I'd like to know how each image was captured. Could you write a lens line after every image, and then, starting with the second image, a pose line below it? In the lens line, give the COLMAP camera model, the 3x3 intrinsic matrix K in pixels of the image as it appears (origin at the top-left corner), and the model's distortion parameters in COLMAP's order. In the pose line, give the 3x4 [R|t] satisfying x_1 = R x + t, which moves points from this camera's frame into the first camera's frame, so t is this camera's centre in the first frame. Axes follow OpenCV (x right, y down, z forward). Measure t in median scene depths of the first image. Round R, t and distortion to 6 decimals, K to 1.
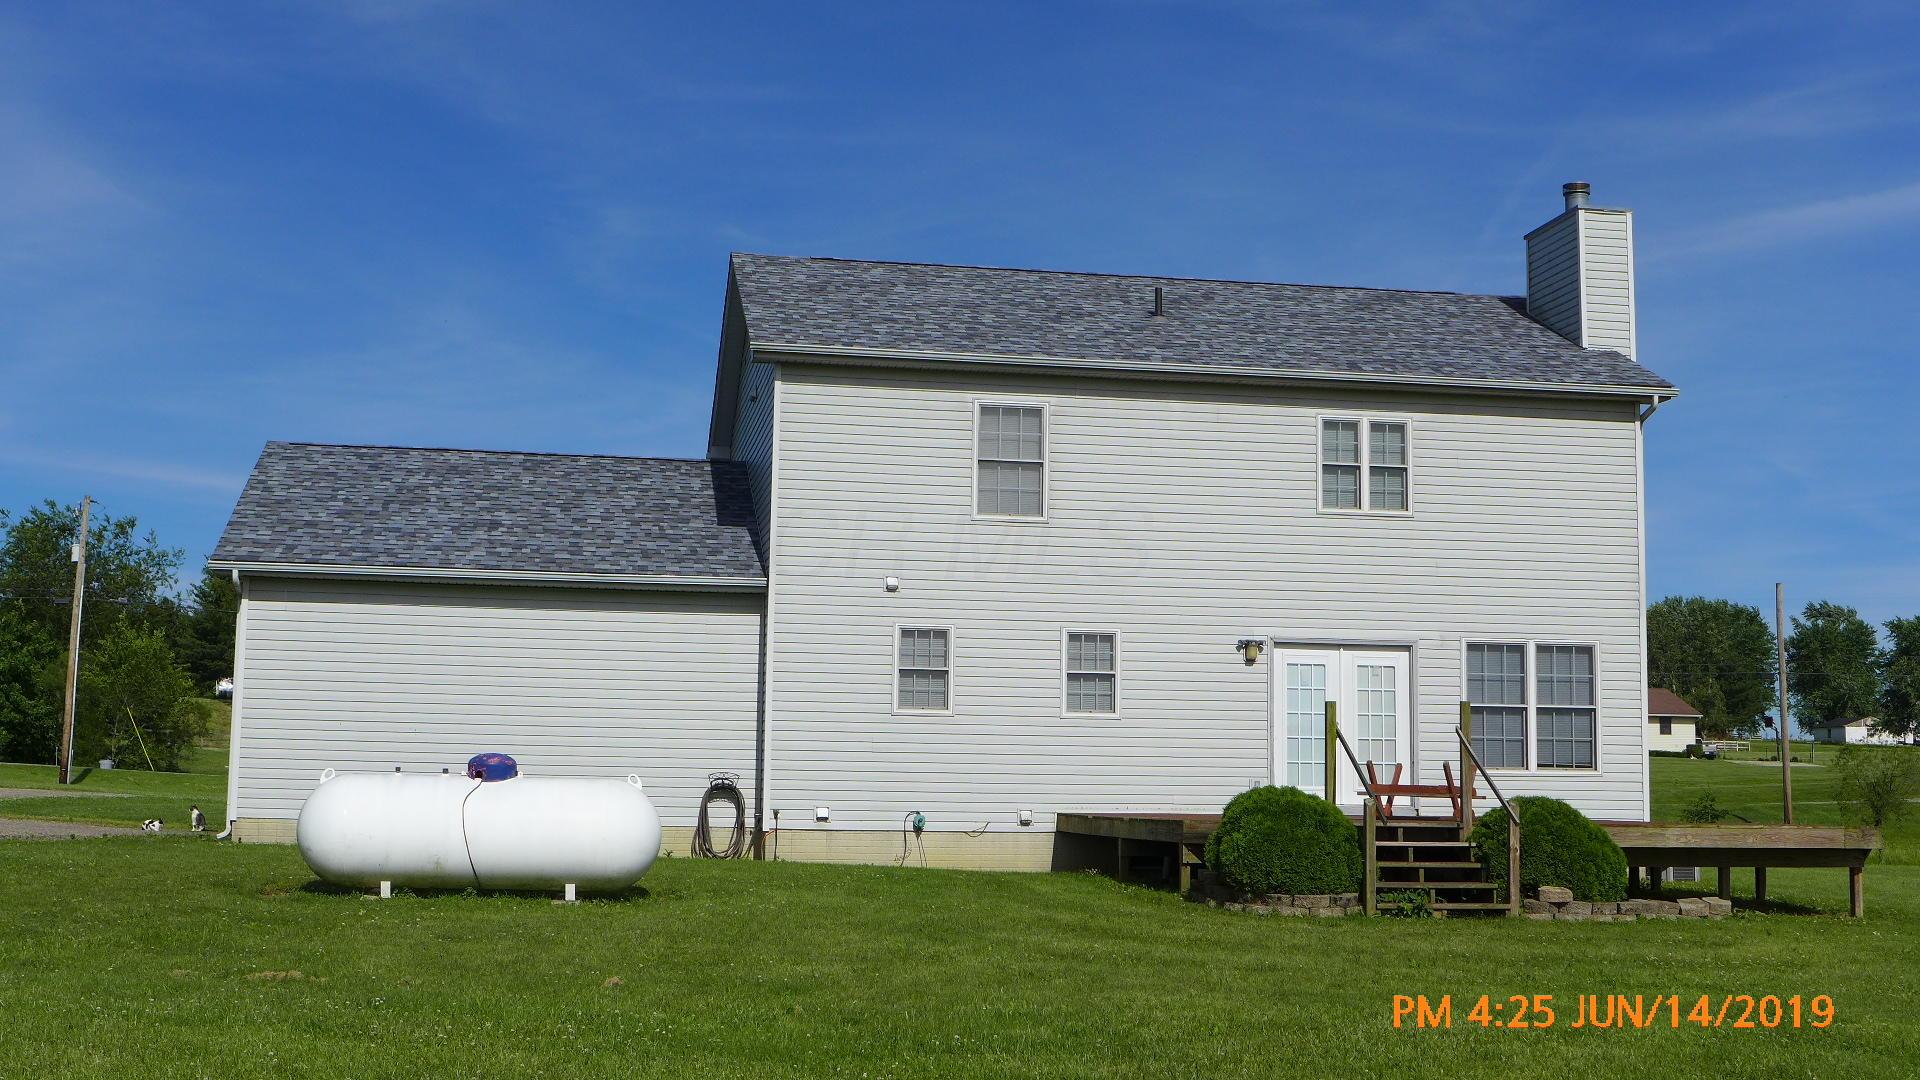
lens RADIAL K [[2220.5, 0, 959.9], [0, 2220.5, 514.0], [0, 0, 1]] dist [-0.054215, 0.006461]
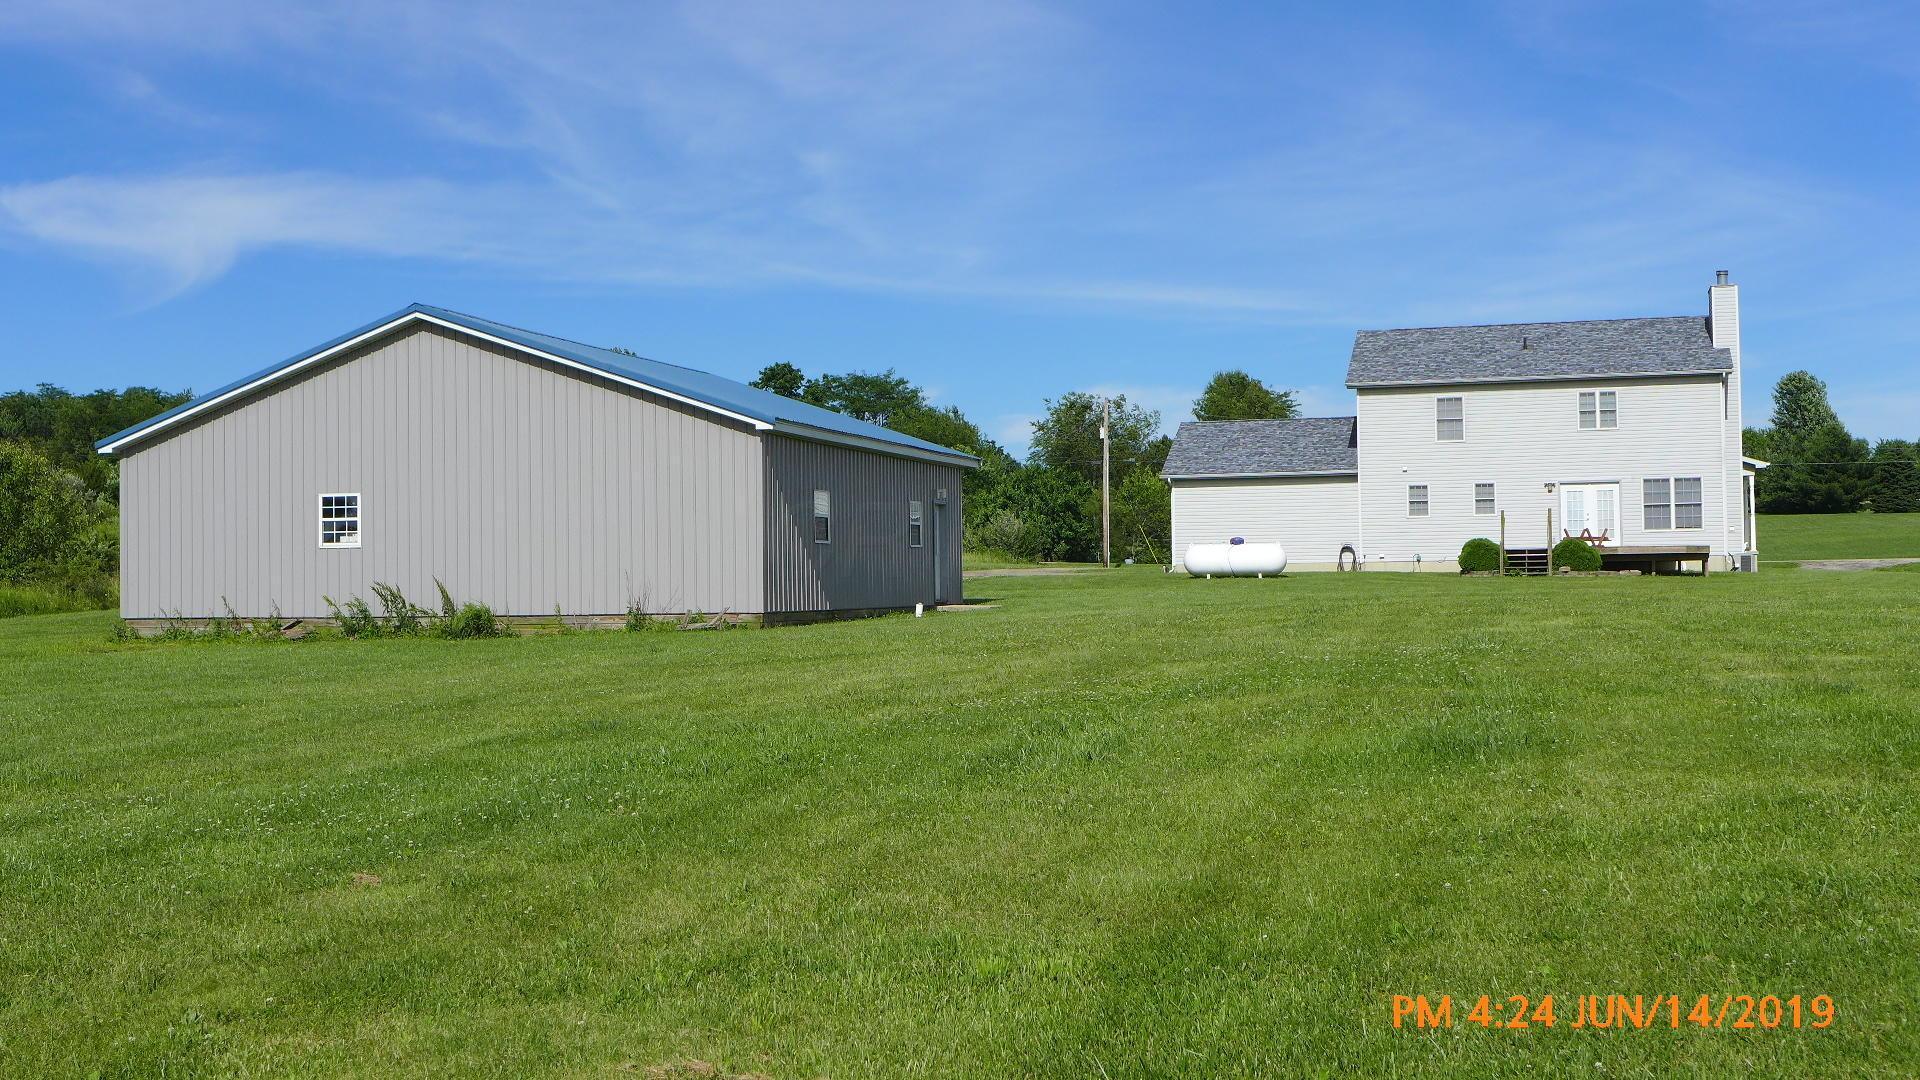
lens RADIAL K [[2220.5, 0, 959.9], [0, 2220.5, 514.0], [0, 0, 1]] dist [-0.054215, 0.006461]
pose [[0.902830, -0.043259, -0.427815, 0.594848], [0.081759, 0.994046, 0.072025, -0.143472], [0.422152, -0.100004, 0.900992, -1.551740]]
